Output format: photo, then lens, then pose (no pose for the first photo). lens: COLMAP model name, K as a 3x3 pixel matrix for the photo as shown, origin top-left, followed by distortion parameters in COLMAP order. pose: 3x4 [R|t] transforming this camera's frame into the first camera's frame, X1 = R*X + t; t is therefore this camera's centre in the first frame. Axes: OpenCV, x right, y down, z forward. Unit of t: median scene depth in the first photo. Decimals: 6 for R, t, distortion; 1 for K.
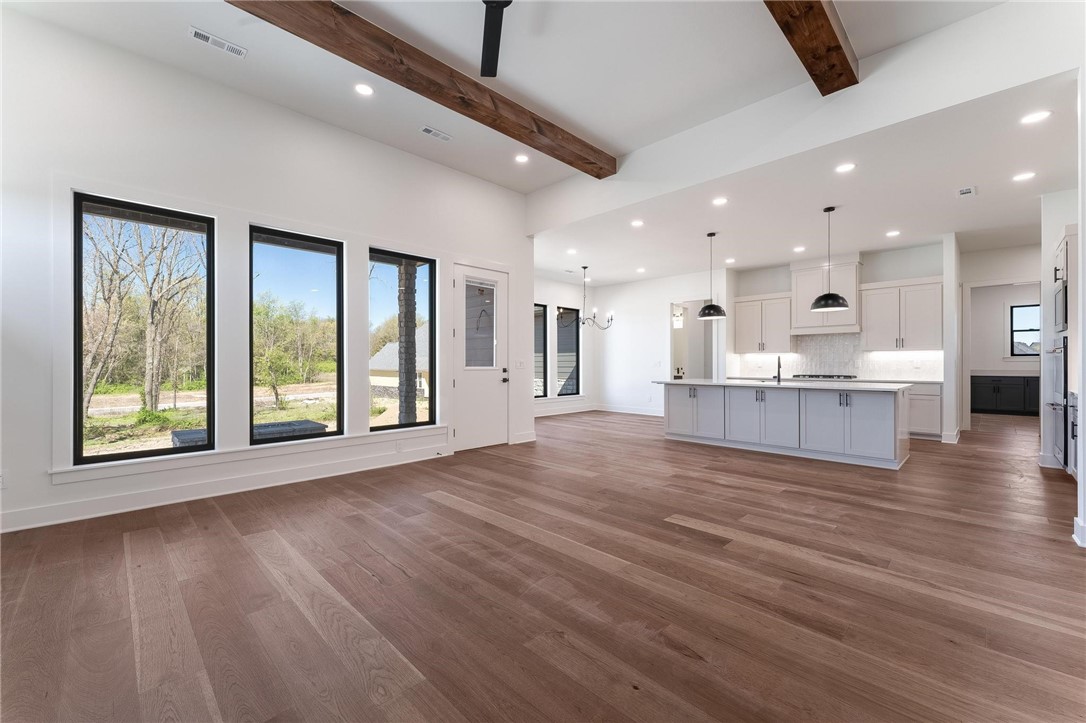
lens RADIAL K [[441.2, 0, 544.8], [0, 441.2, 364.1], [0, 0, 1]] dist [0.001043, 0.000267]
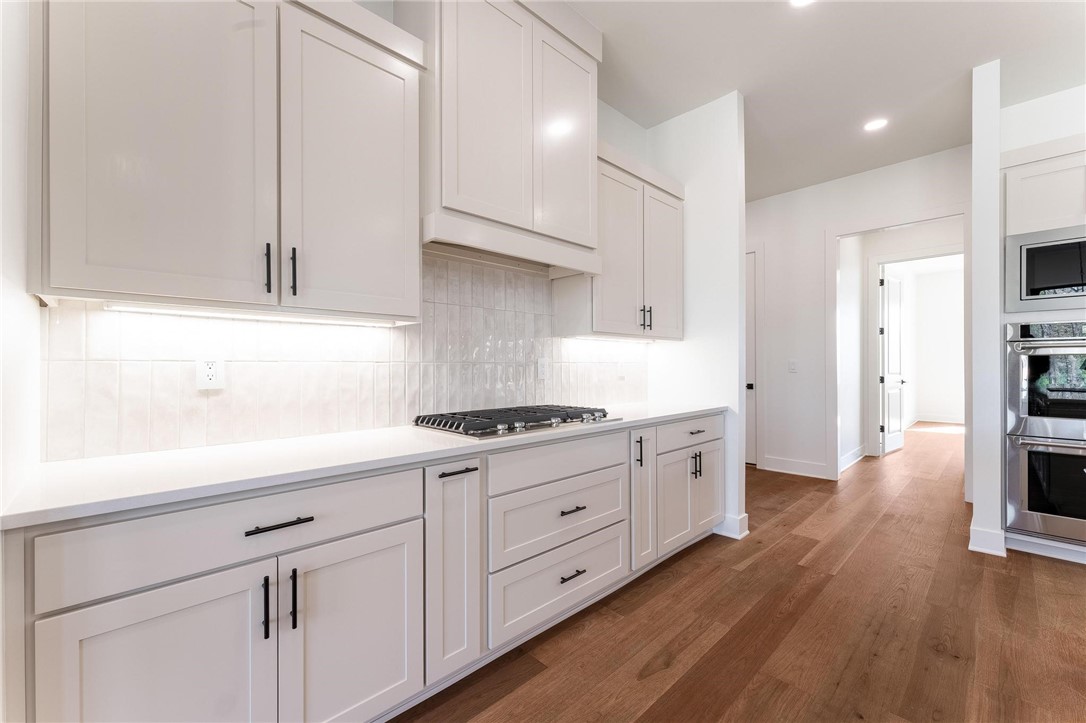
lens RADIAL K [[441.2, 0, 544.8], [0, 441.2, 364.1], [0, 0, 1]] dist [0.001043, 0.000267]
pose [[0.011045, 0.001748, 0.999937, 0.791659], [0.003045, 0.999994, -0.001782, -0.009911], [-0.999934, 0.003064, 0.011040, 2.170562]]
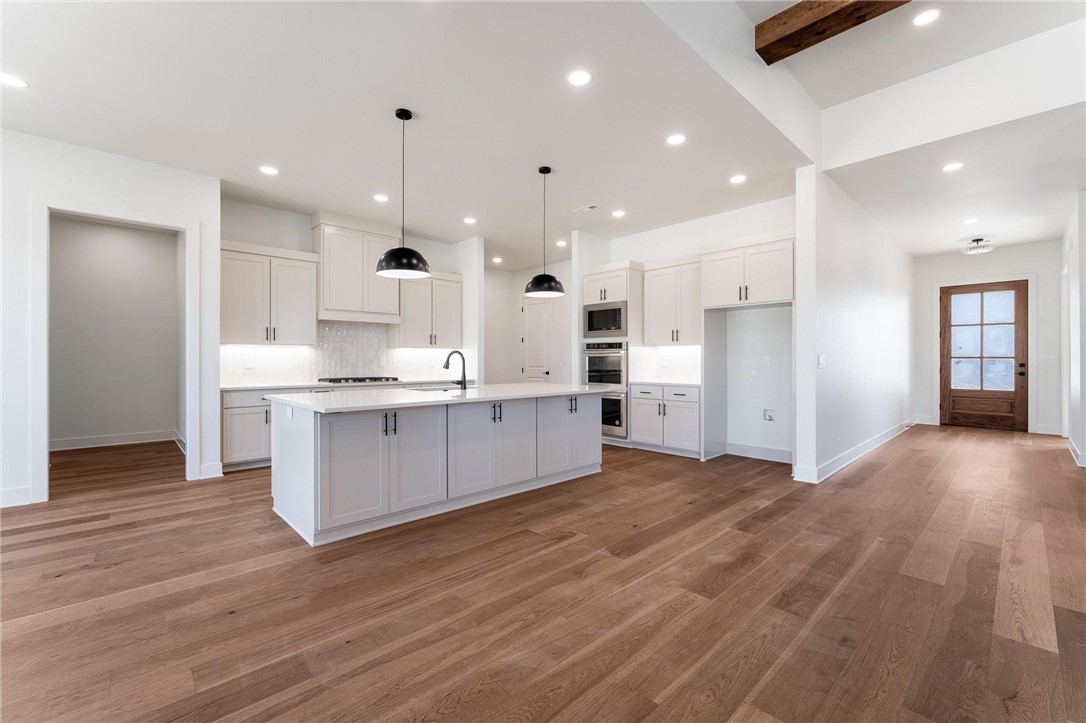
lens RADIAL K [[453.4, 0, 543.0], [0, 453.4, 361.5], [0, 0, 1]] dist [-0.002761, 0.000106]
pose [[0.020207, 0.001534, 0.999795, -0.270837], [0.002178, 0.999996, -0.001578, -0.001405], [-0.999793, 0.002210, 0.020204, 1.496056]]
